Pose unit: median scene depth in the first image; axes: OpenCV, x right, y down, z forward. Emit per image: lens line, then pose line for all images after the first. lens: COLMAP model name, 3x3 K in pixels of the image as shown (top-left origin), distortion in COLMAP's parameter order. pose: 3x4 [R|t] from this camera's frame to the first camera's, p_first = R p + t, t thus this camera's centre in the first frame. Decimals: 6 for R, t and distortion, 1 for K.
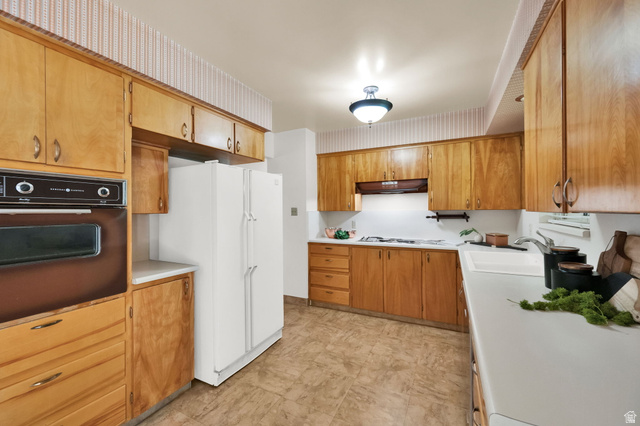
lens RADIAL K [[261.6, 0, 318.6], [0, 261.6, 208.5], [0, 0, 1]] dist [0.002910, -0.000082]
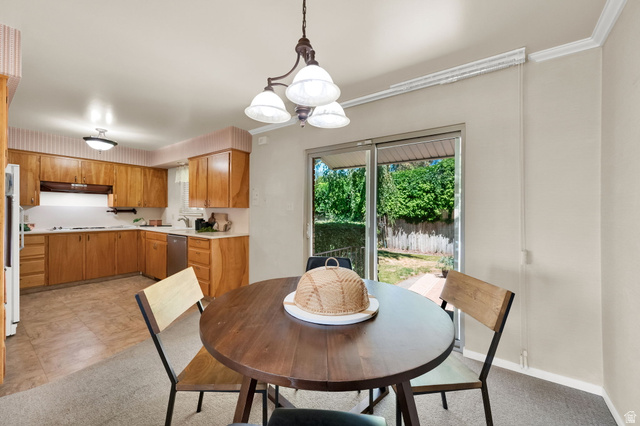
lens RADIAL K [[275.7, 0, 319.2], [0, 275.7, 212.6], [0, 0, 1]] dist [-0.001147, -0.000214]
pose [[0.188930, 0.009327, 0.981946, -0.950904], [-0.015356, 0.999861, -0.006543, 0.034087], [-0.981871, -0.013843, 0.189047, -0.493913]]
